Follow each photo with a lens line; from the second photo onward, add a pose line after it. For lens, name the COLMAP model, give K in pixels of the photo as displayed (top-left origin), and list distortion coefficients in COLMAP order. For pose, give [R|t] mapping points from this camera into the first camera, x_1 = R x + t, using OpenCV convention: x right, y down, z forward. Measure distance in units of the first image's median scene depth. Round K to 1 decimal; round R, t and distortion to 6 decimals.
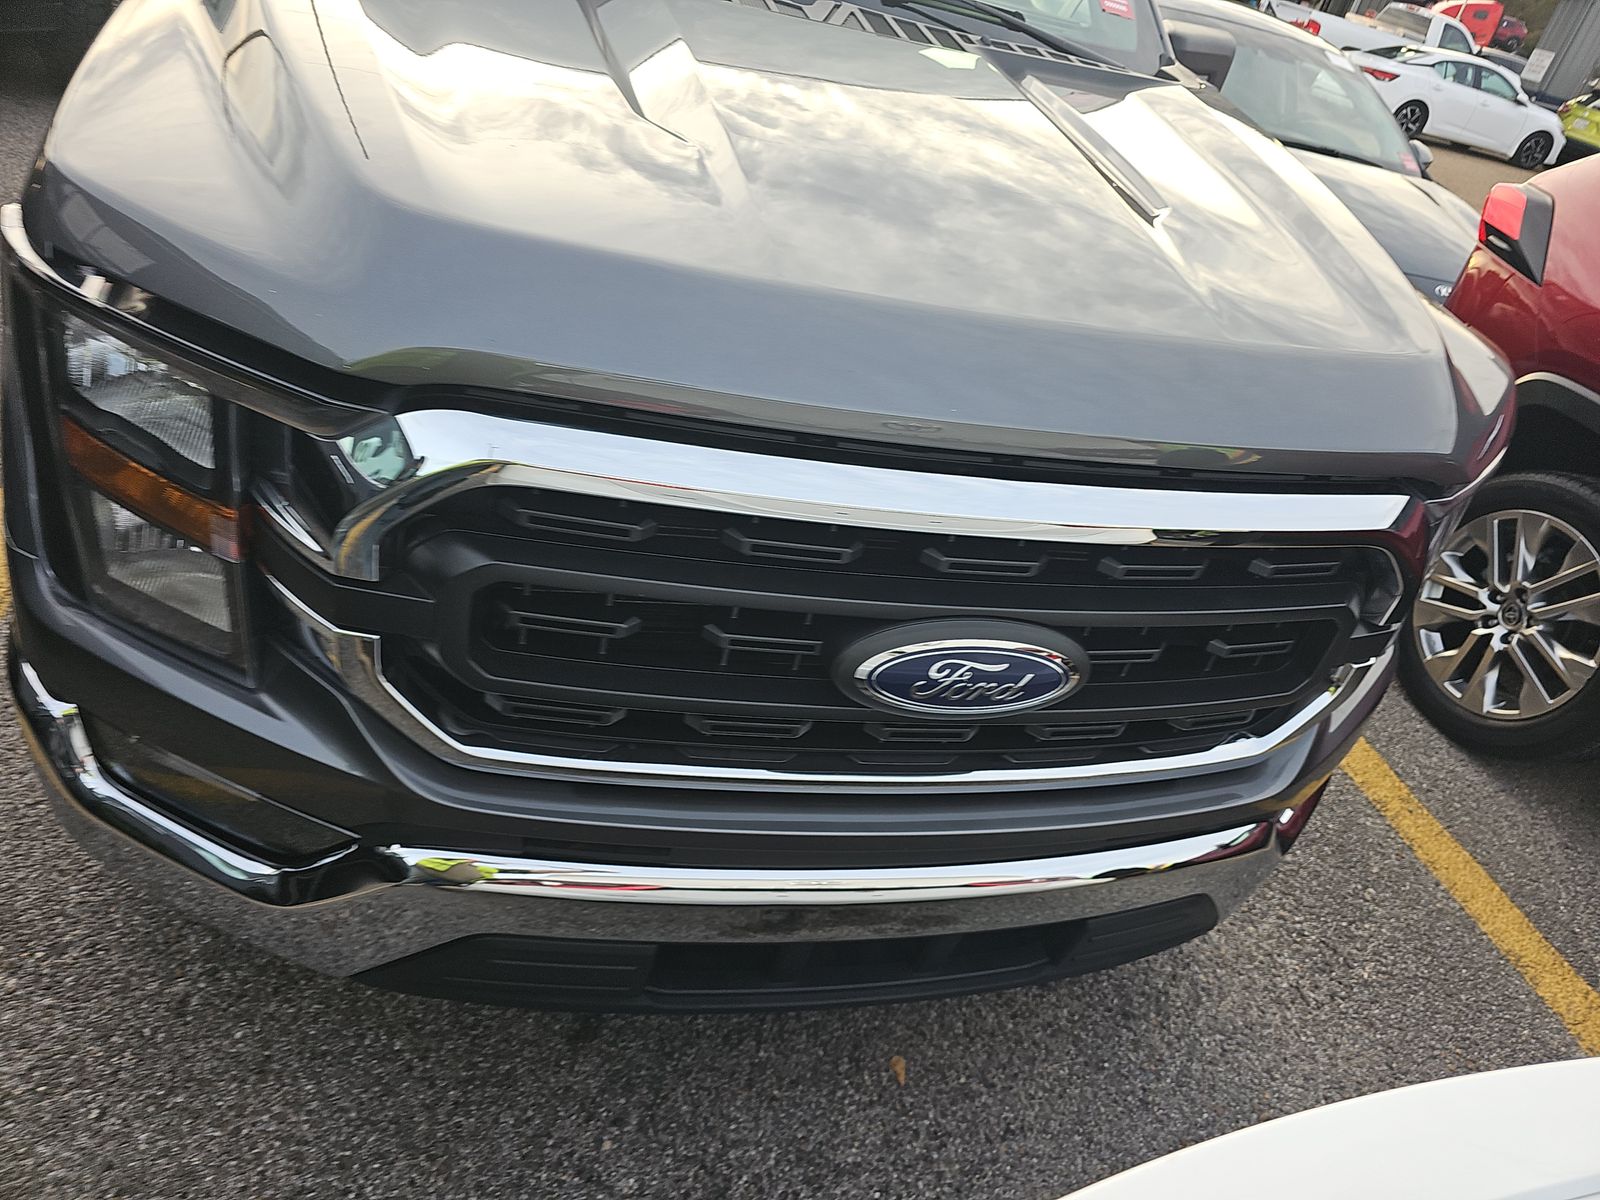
lens RADIAL K [[1089.7, 0, 799.5], [0, 1089.7, 597.3], [0, 0, 1]] dist [0.024267, -0.027287]
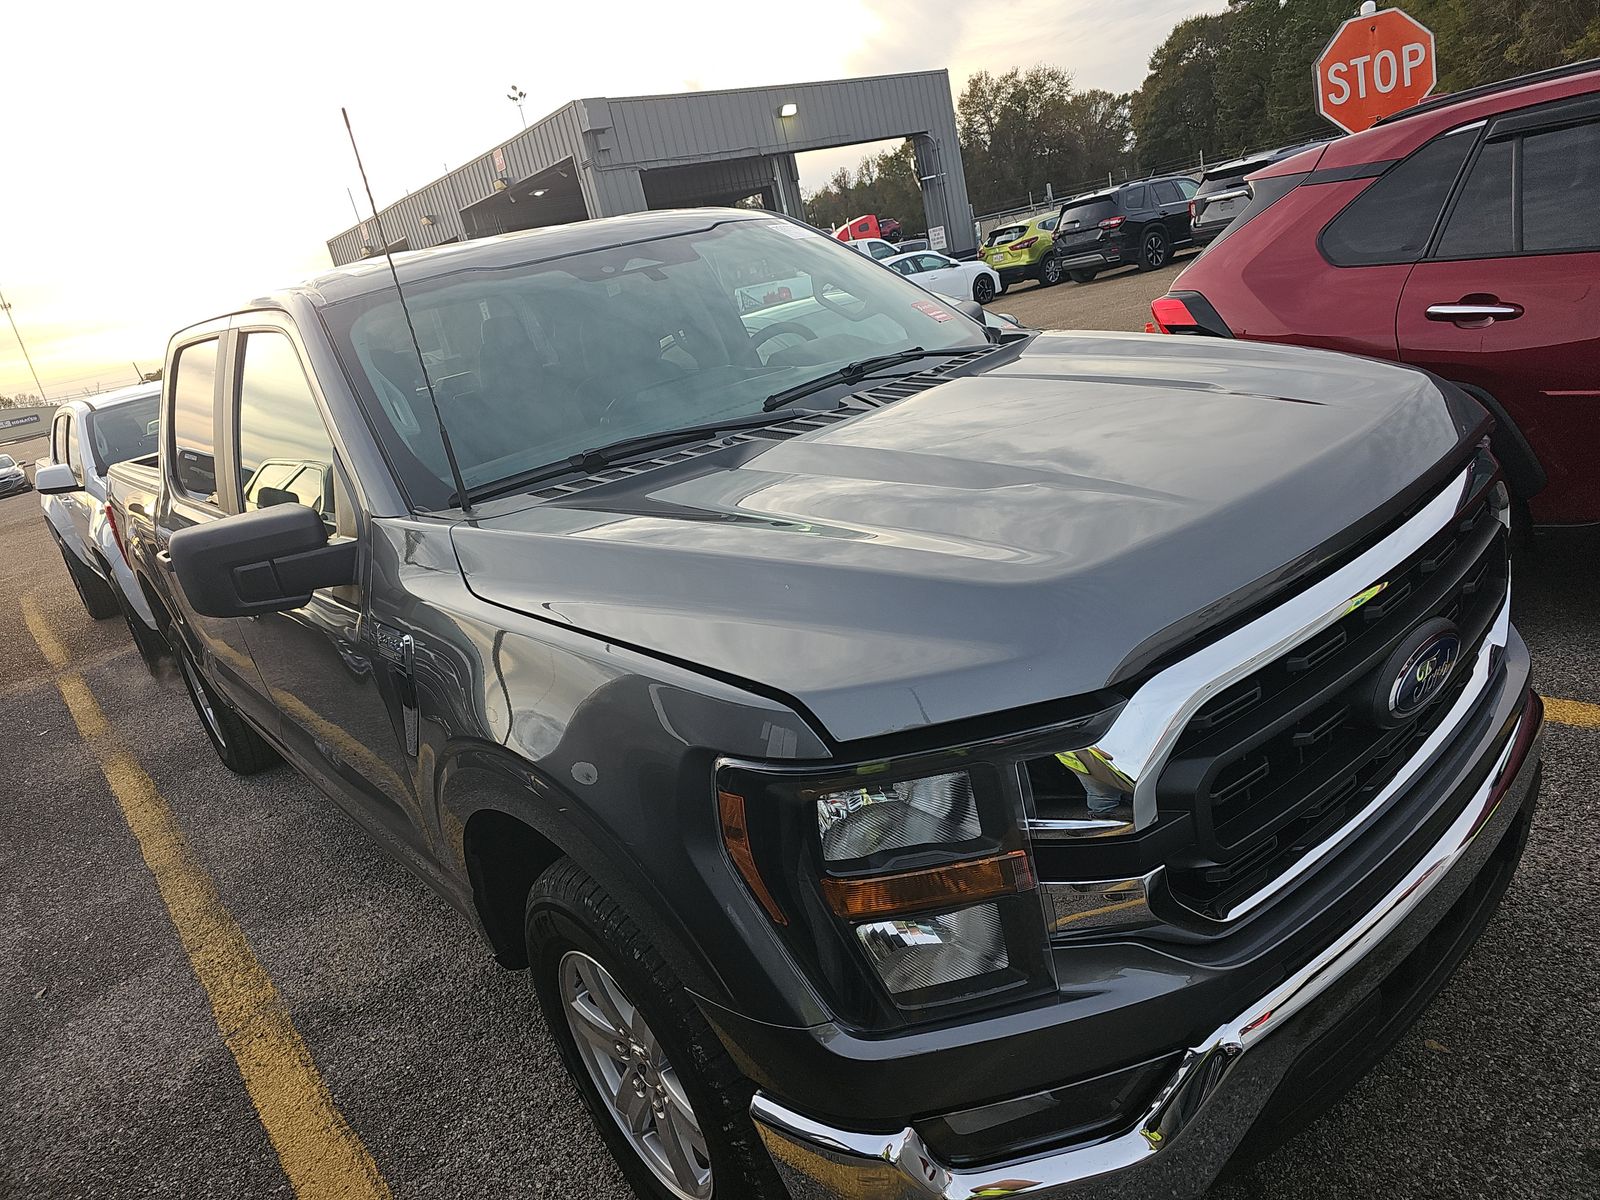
lens RADIAL K [[1089.7, 0, 799.5], [0, 1089.7, 597.3], [0, 0, 1]] dist [0.024267, -0.027287]
pose [[0.801525, -0.510298, 0.311695, -0.623212], [0.578040, 0.794657, -0.185444, -0.147123], [-0.153059, 0.328811, 0.931910, -0.179370]]
